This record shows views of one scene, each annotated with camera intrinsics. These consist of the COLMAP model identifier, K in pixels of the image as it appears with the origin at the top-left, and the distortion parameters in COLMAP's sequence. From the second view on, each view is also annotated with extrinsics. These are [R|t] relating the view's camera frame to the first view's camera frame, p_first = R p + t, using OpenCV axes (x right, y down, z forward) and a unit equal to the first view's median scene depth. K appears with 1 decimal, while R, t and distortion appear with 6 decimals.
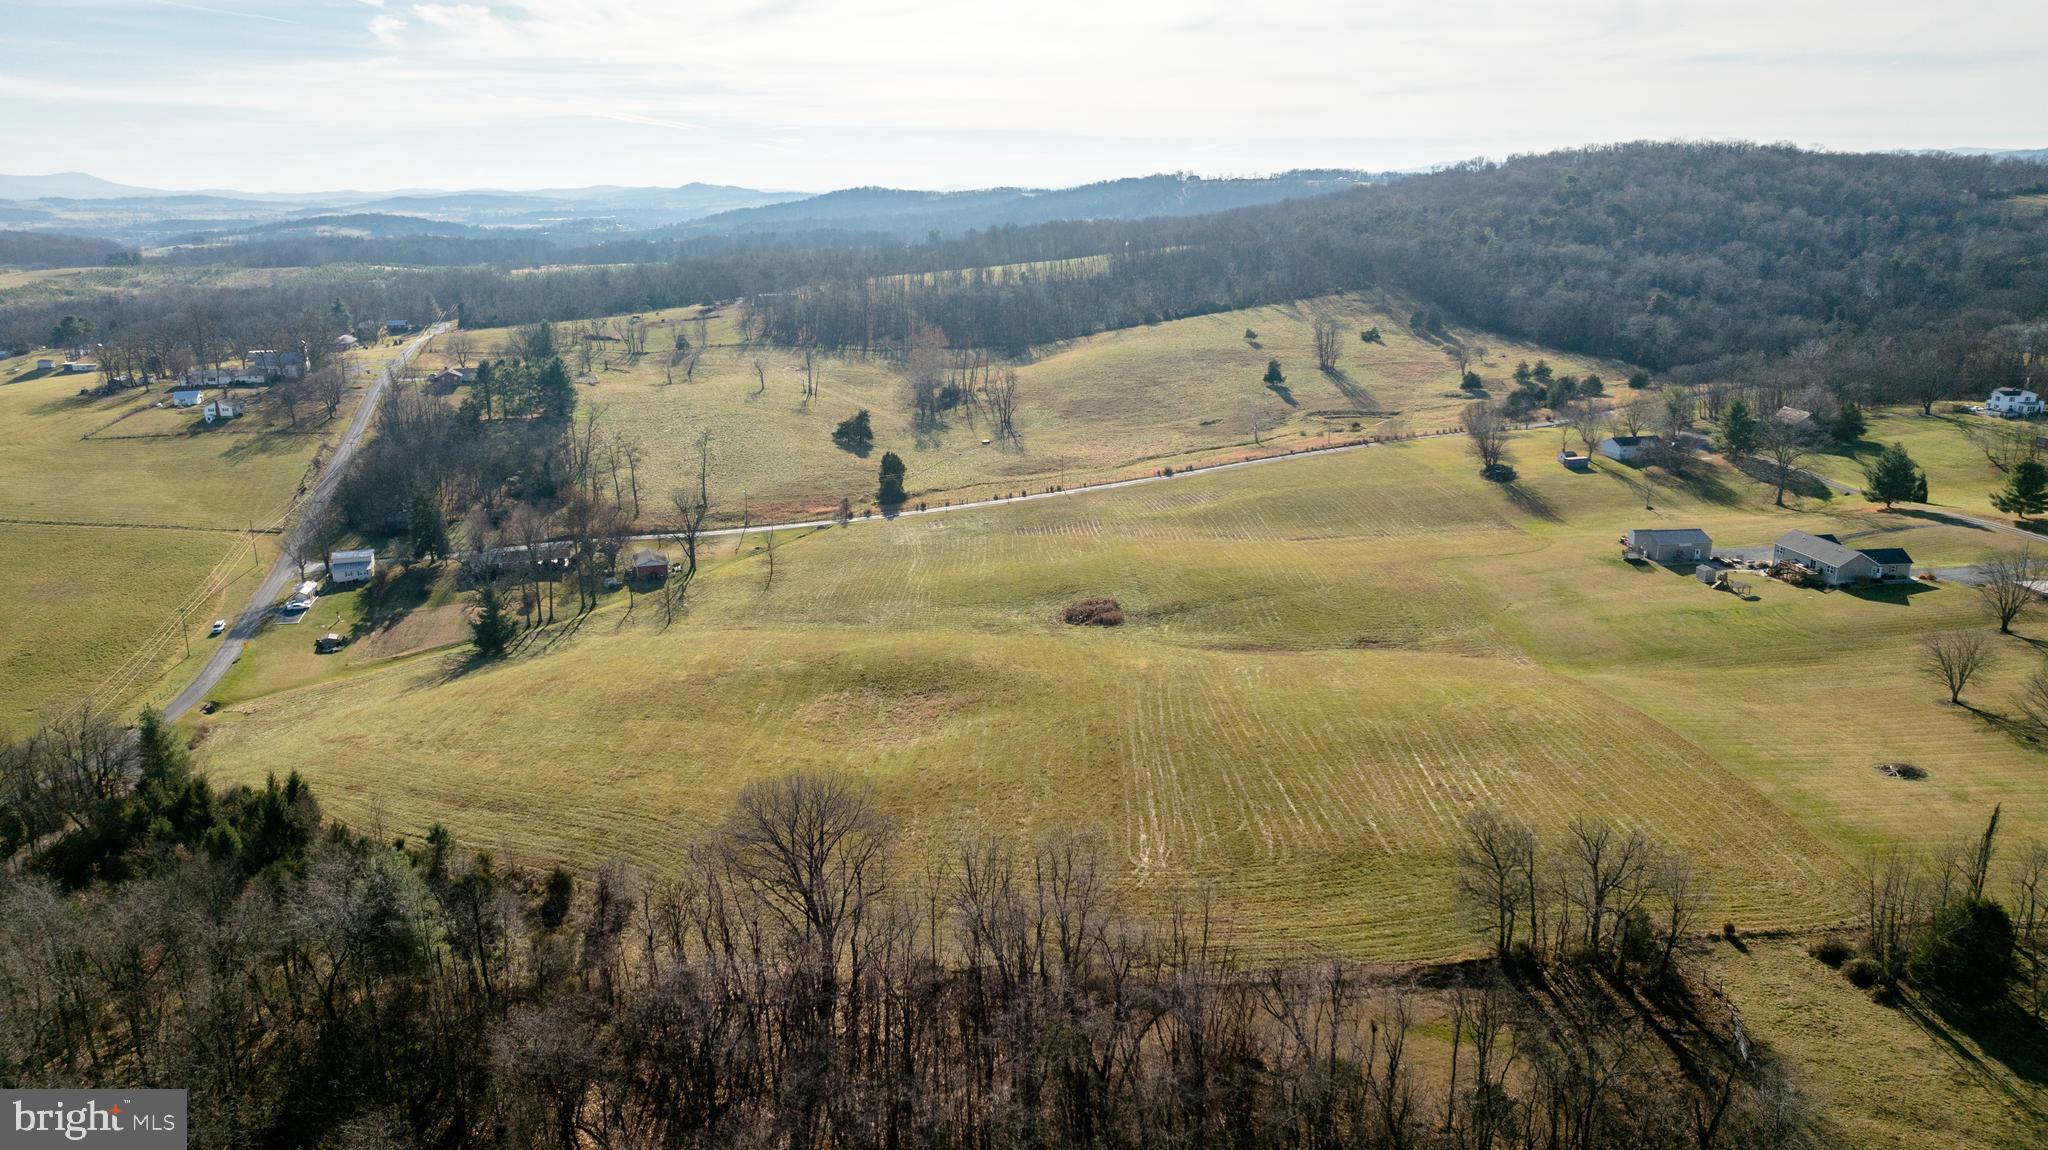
lens RADIAL K [[1438.4, 0, 1024.2], [0, 1438.4, 583.9], [0, 0, 1]] dist [-0.030693, 0.027661]
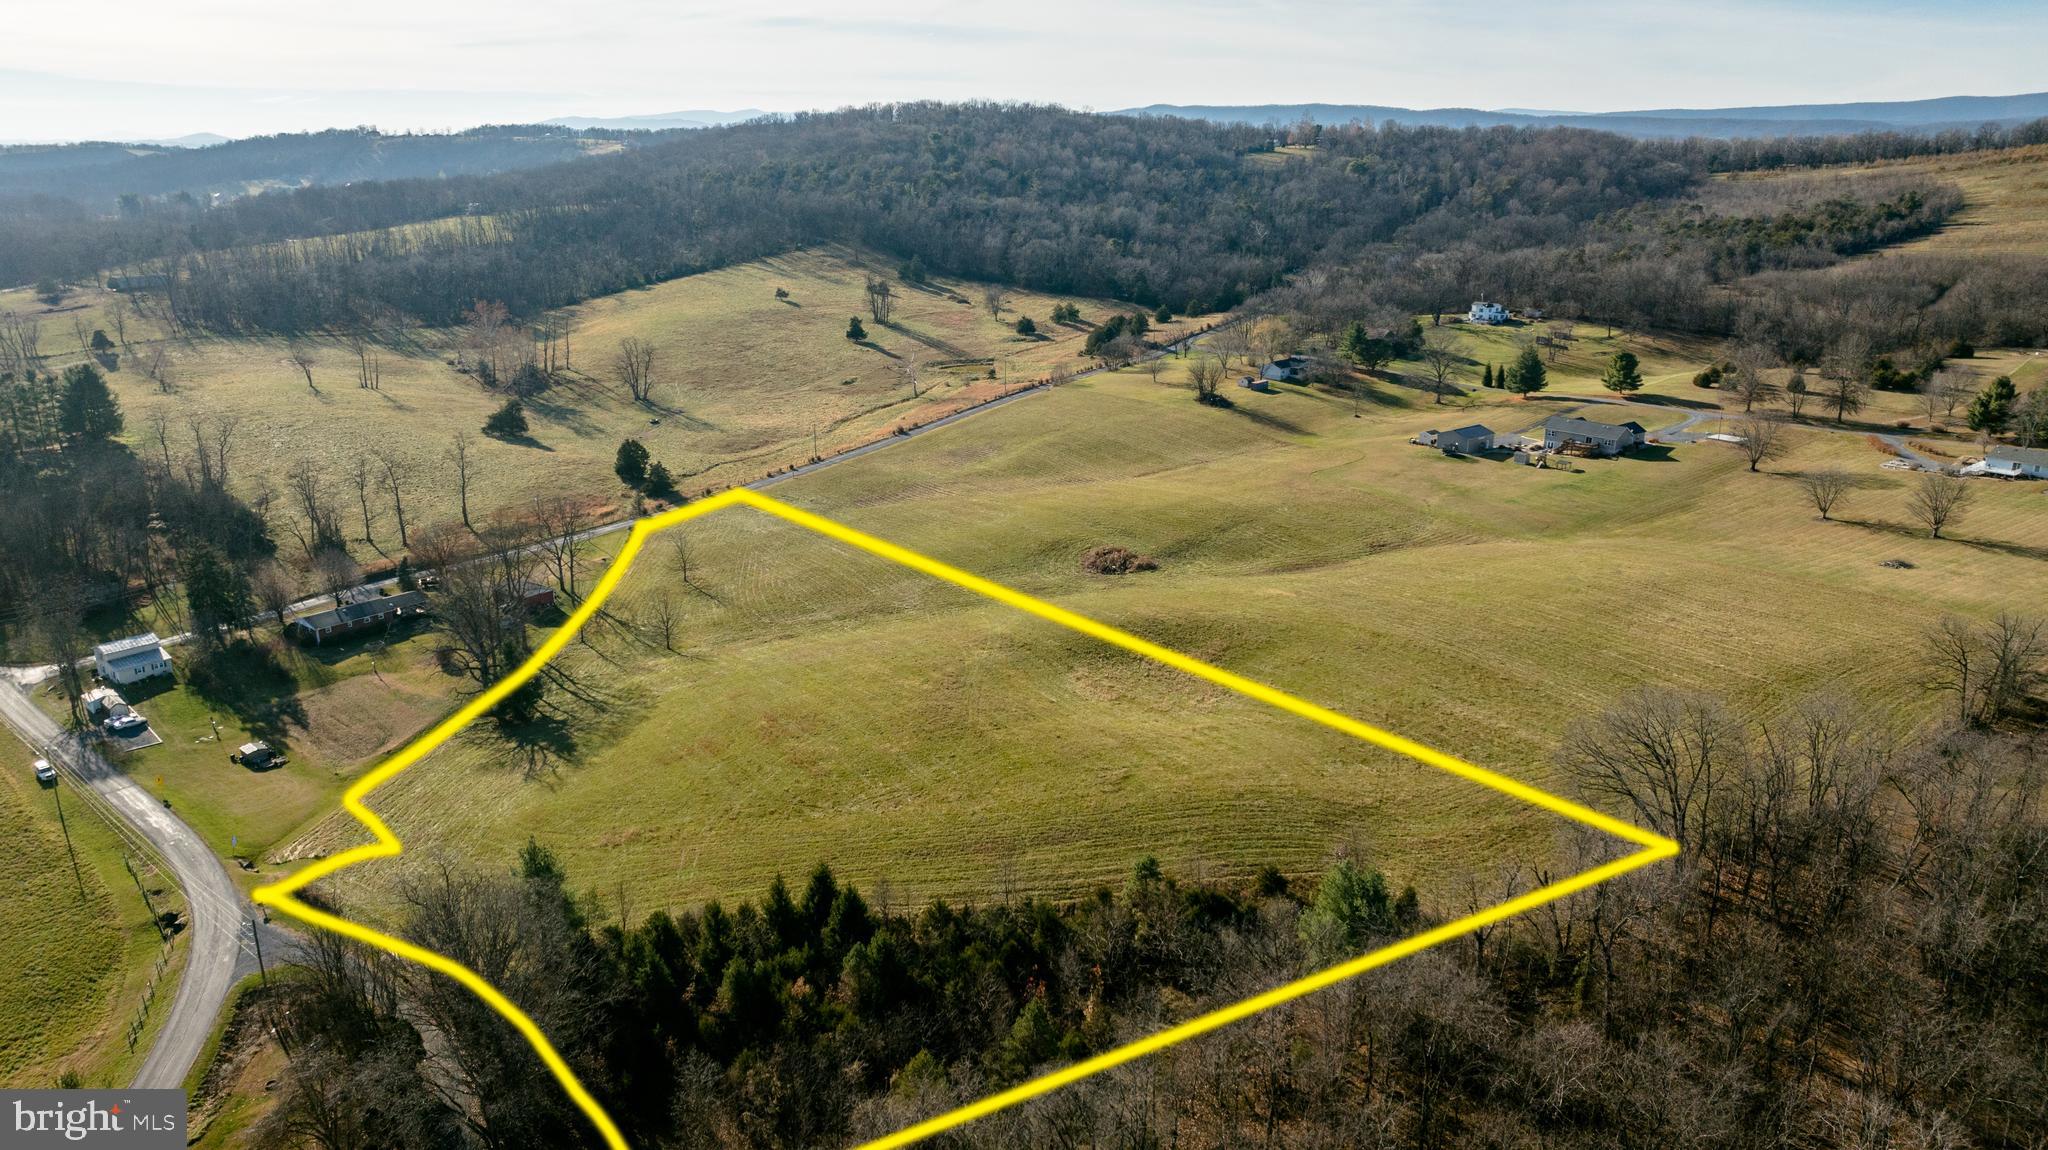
lens RADIAL K [[1438.4, 0, 1029.9], [0, 1438.4, 575.8], [0, 0, 1]] dist [-0.030693, 0.027661]
pose [[0.836251, -0.151630, 0.526965, -0.395283], [0.139539, 0.988216, 0.062914, -0.031159], [-0.530295, 0.020920, 0.847555, 0.117054]]
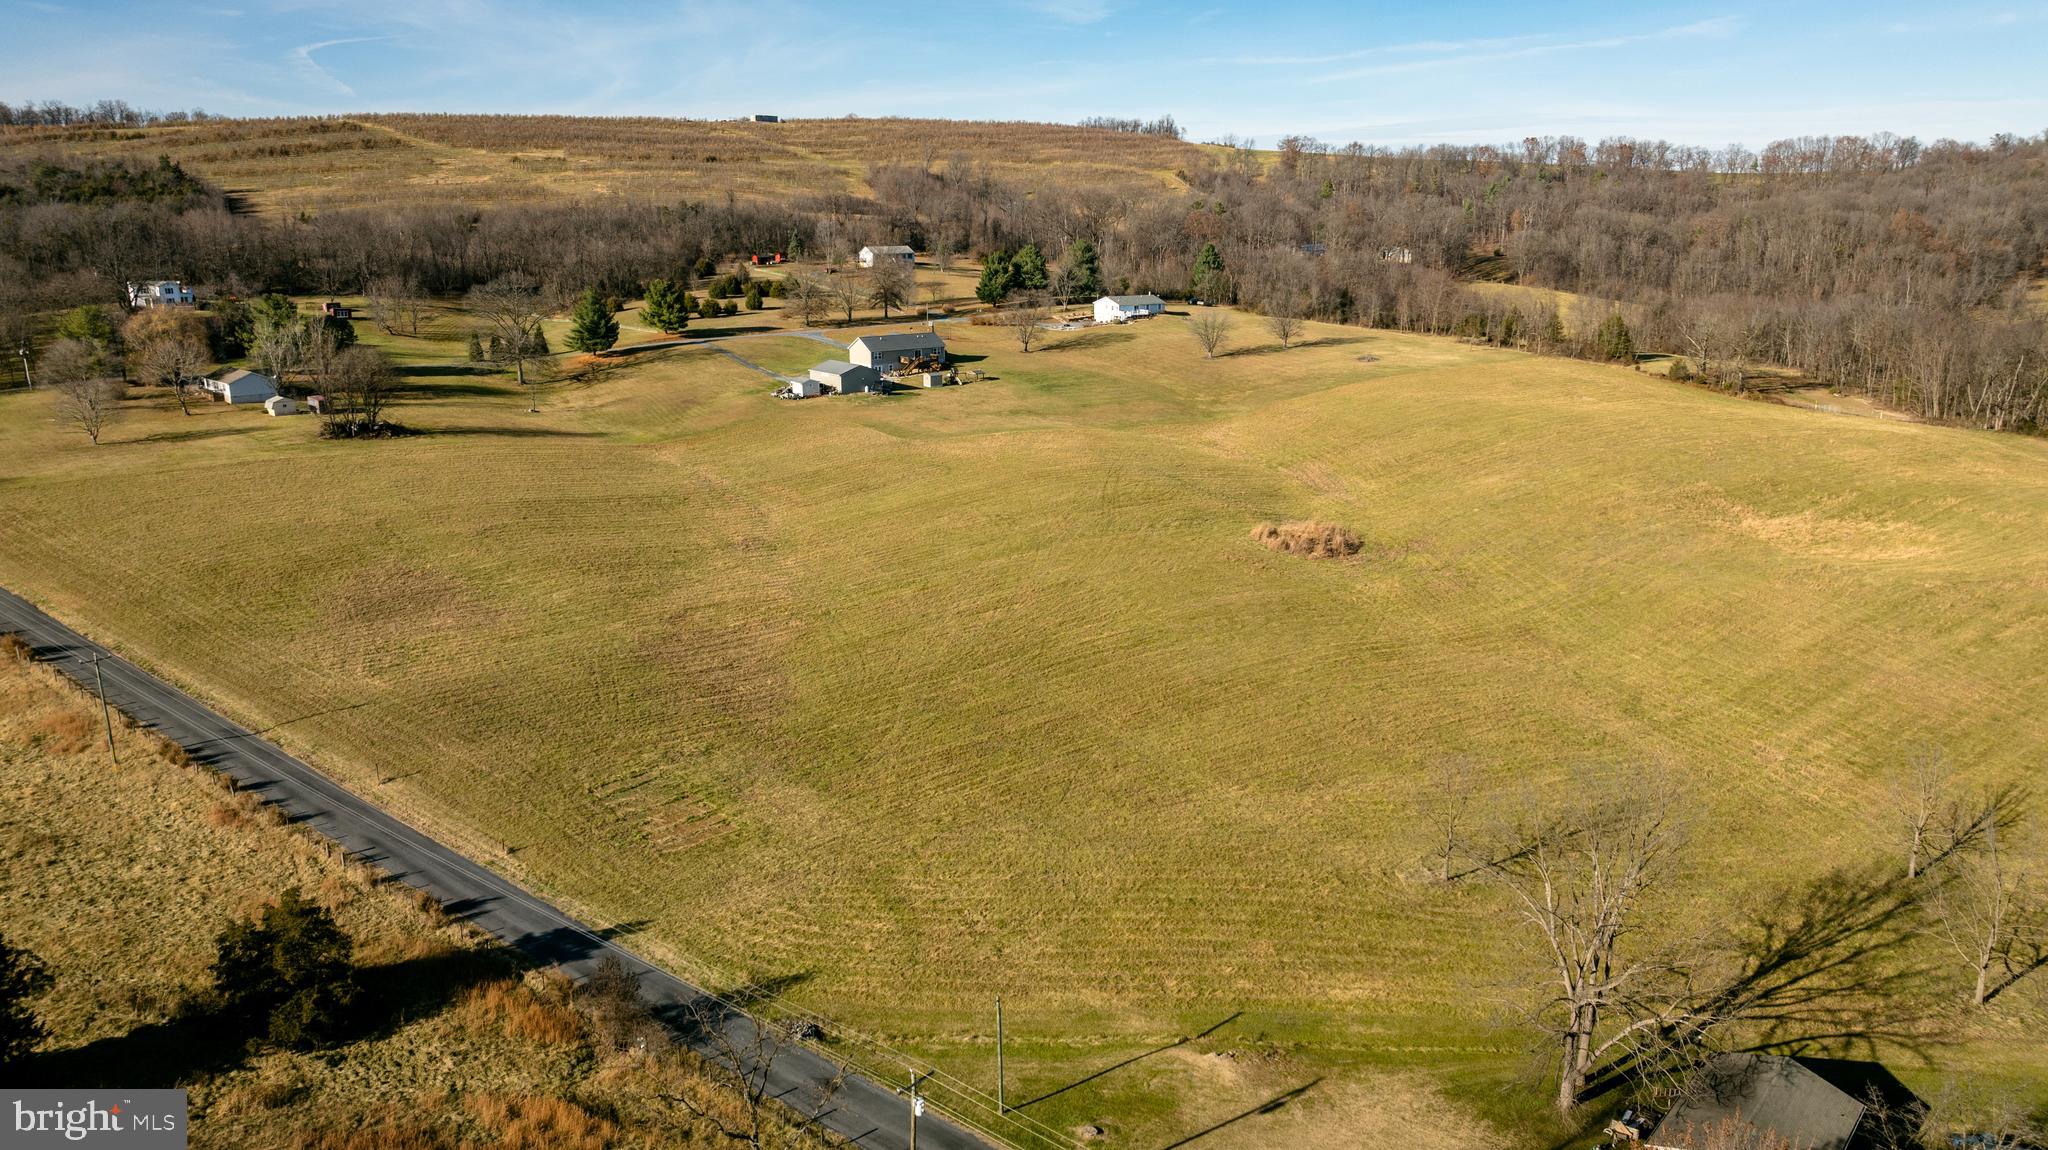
lens RADIAL K [[1438.4, 0, 1023.8], [0, 1438.4, 574.5], [0, 0, 1]] dist [-0.030693, 0.027661]
pose [[-0.502532, -0.212032, 0.838155, -0.323567], [0.232648, 0.900536, 0.367301, -0.173741], [-0.832669, 0.379575, -0.403219, 0.997968]]
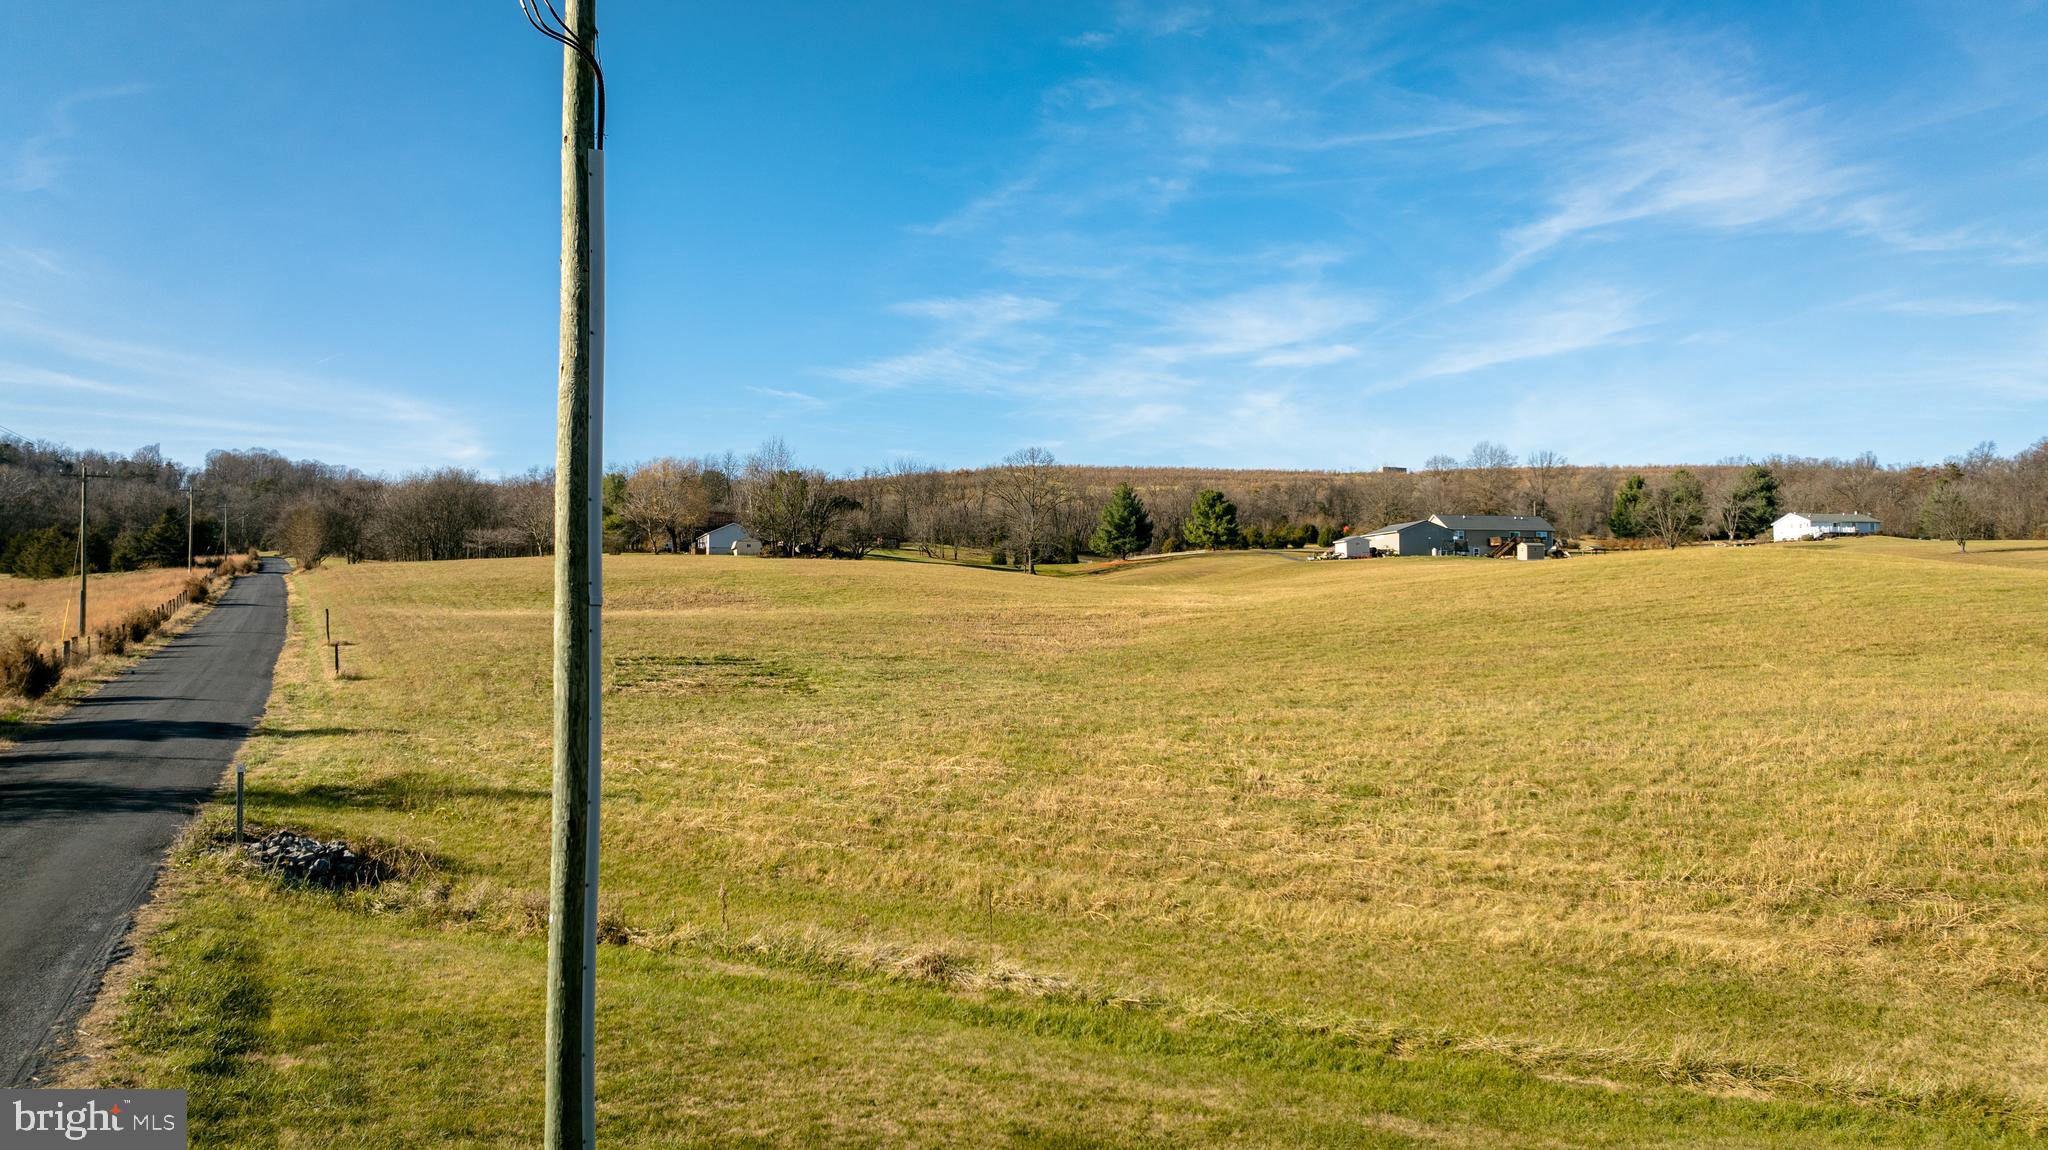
lens RADIAL K [[1438.4, 0, 1023.3], [0, 1438.4, 569.9], [0, 0, 1]] dist [-0.030693, 0.027661]
pose [[-0.086102, 0.044708, 0.995283, -0.190793], [0.269040, 0.962922, -0.019980, -0.039919], [-0.959273, 0.266051, -0.094938, 0.941669]]
